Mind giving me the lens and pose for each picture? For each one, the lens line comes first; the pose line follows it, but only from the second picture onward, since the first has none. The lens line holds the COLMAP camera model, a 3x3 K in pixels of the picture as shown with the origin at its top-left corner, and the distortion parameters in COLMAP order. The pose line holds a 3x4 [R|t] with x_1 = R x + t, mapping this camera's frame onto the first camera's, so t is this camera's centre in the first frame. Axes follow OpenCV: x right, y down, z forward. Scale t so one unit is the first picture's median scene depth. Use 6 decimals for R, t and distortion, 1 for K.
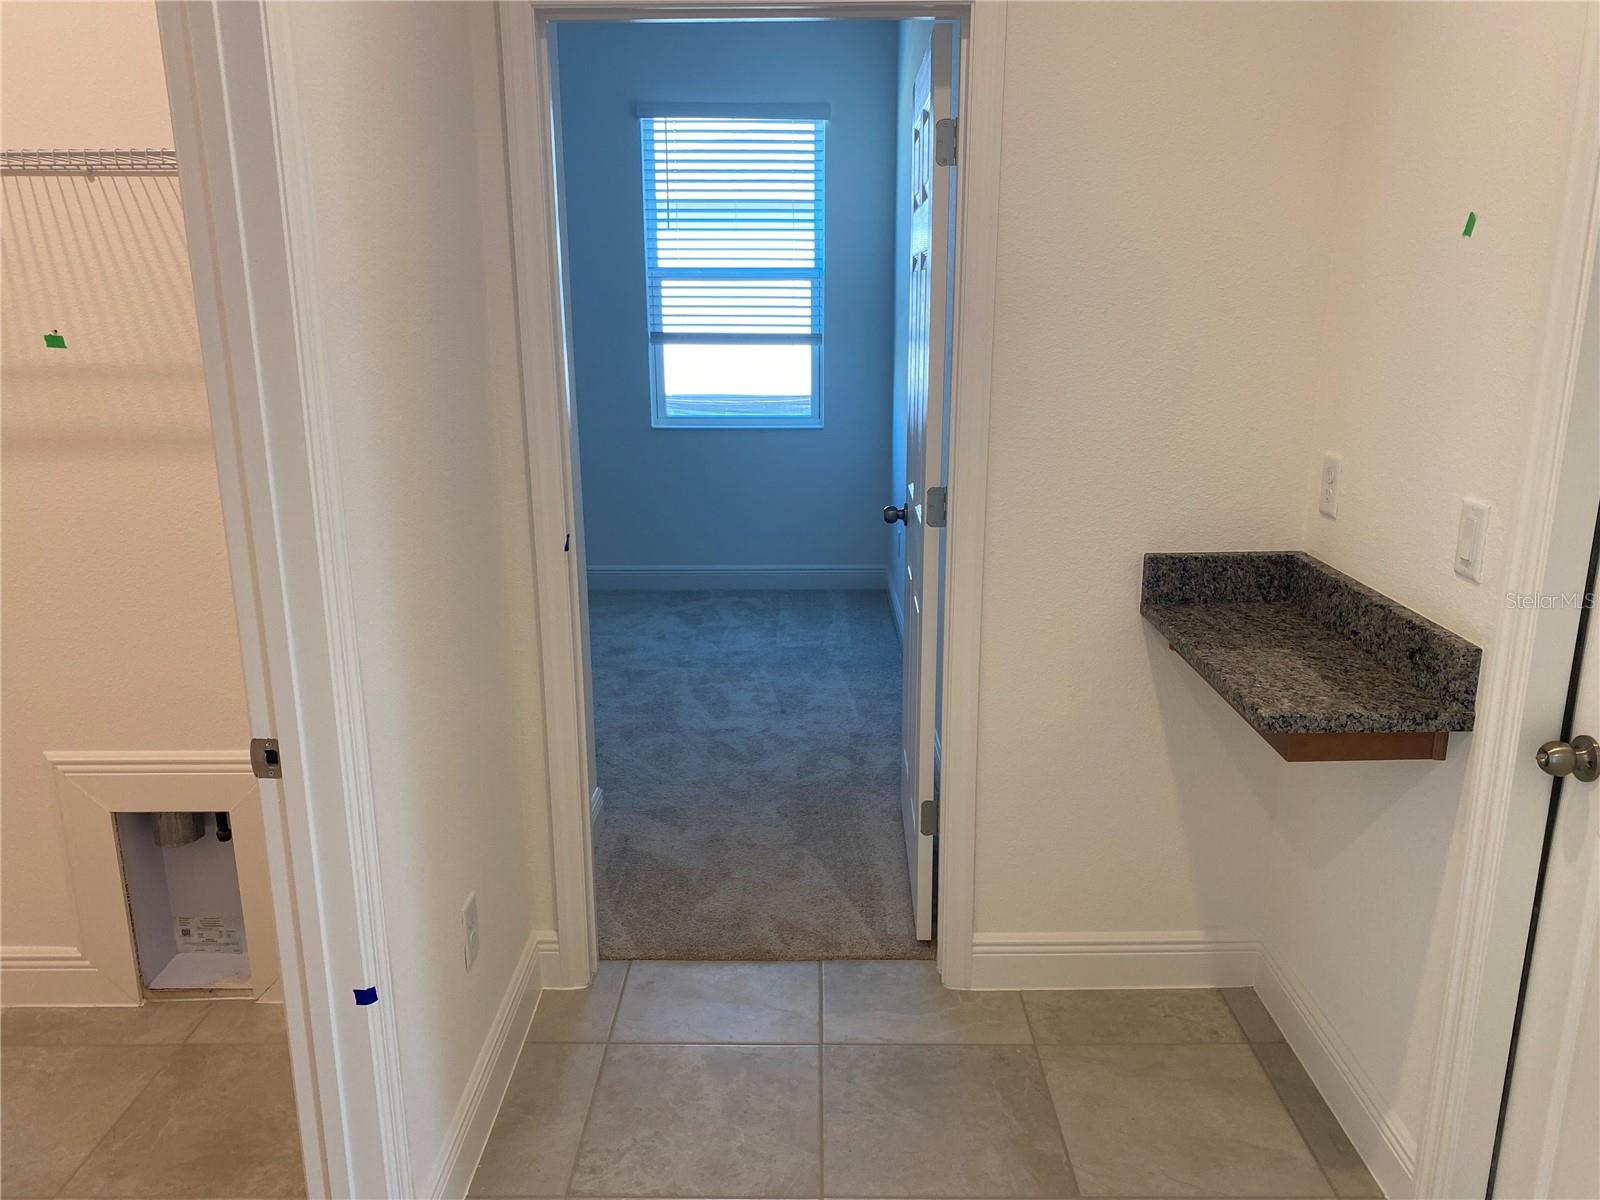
lens RADIAL K [[1214.0, 0, 800.0], [0, 1214.0, 600.0], [0, 0, 1]] dist [0.009204, 0.005945]
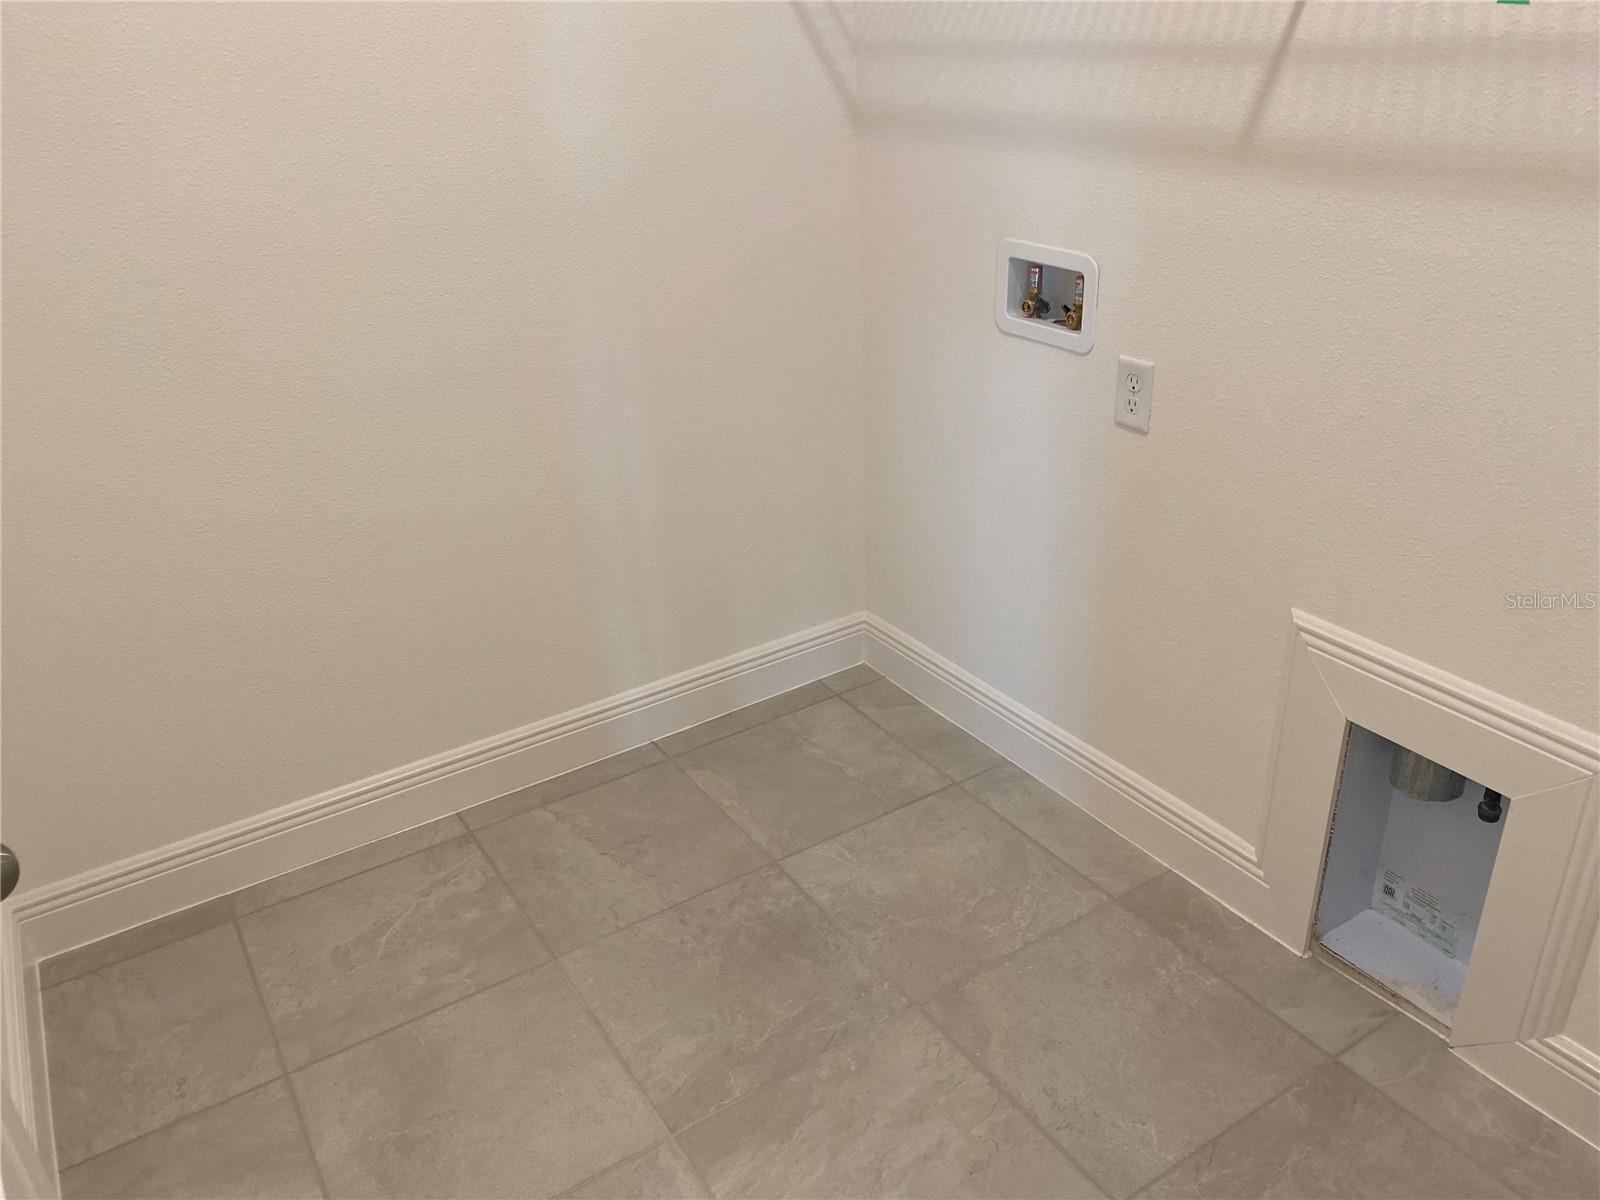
lens RADIAL K [[1214.0, 0, 800.0], [0, 1214.0, 600.0], [0, 0, 1]] dist [0.009204, 0.005945]
pose [[0.537301, 0.360181, -0.762612, -0.221773], [-0.174297, 0.932123, 0.317439, -0.060084], [0.825184, -0.037639, 0.563609, 0.340967]]
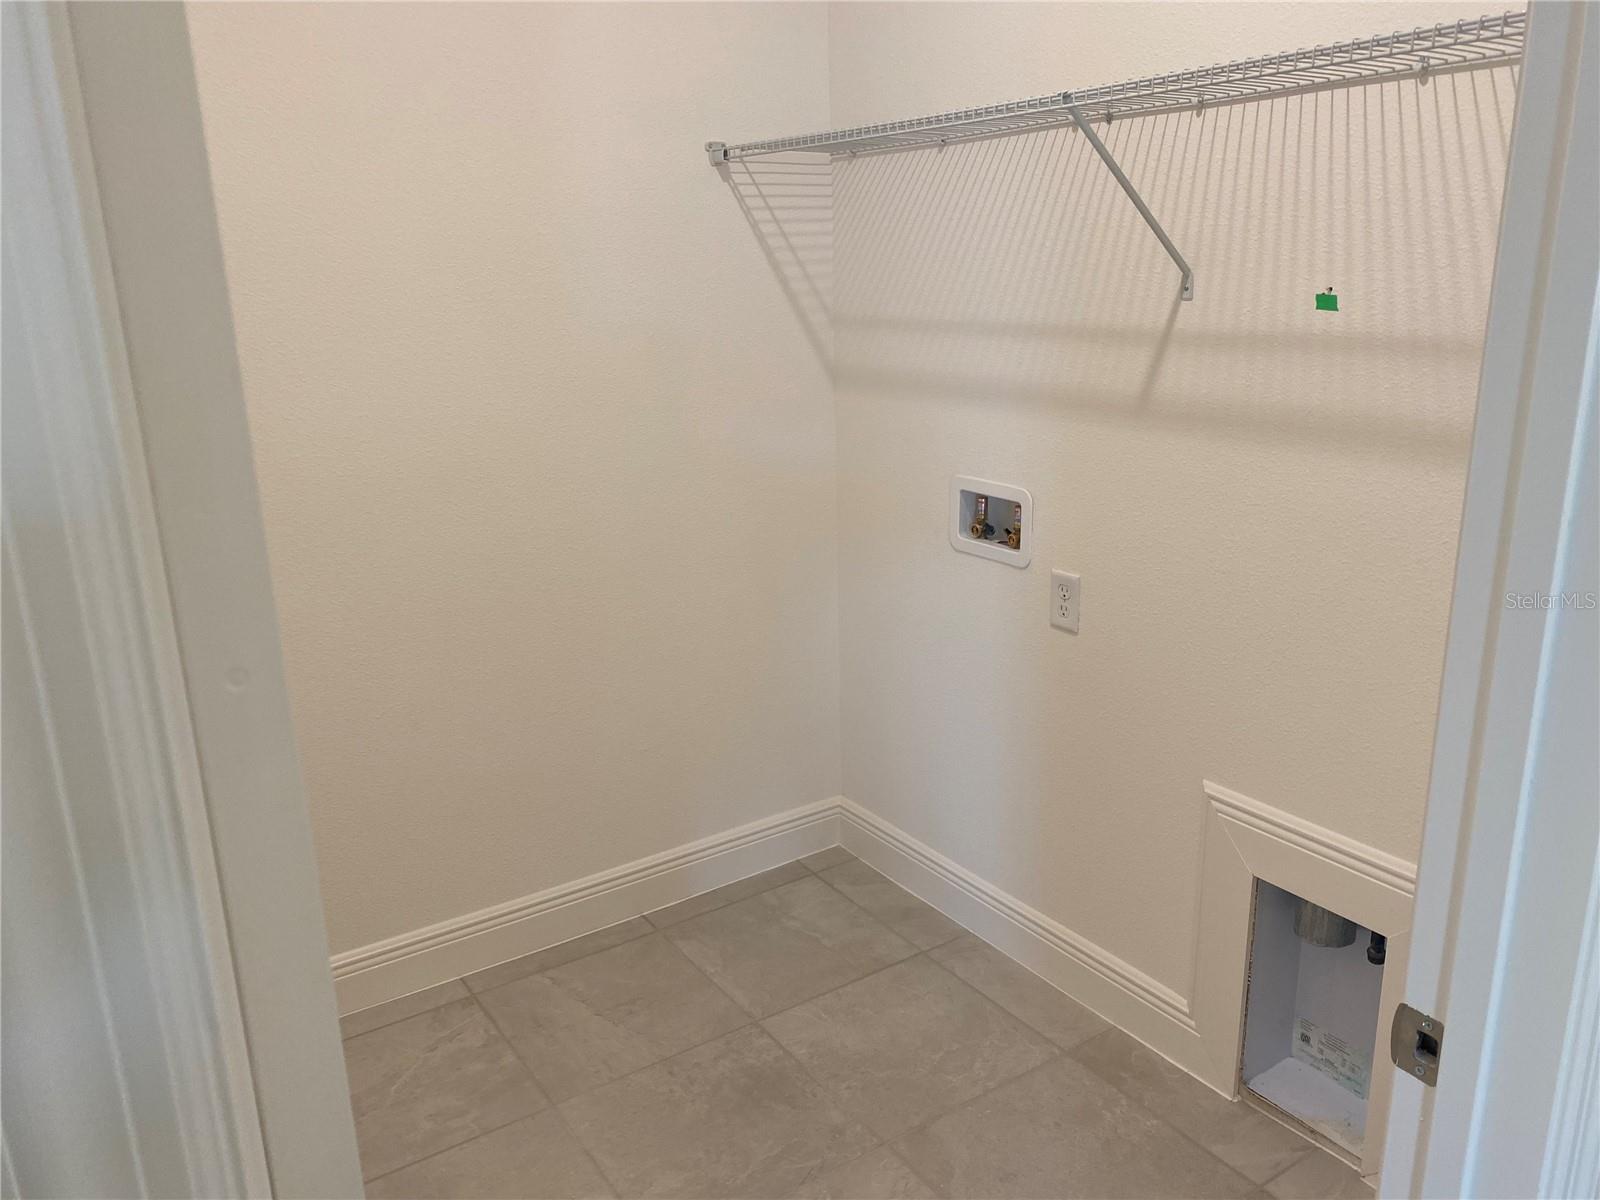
lens RADIAL K [[1197.7, 0, 822.0], [0, 1197.7, 603.1], [0, 0, 1]] dist [0.104094, -0.148196]
pose [[0.566456, 0.222119, -0.793593, -0.117088], [-0.193410, 0.971927, 0.133980, -0.059309], [0.801074, 0.077595, 0.593514, 0.261241]]
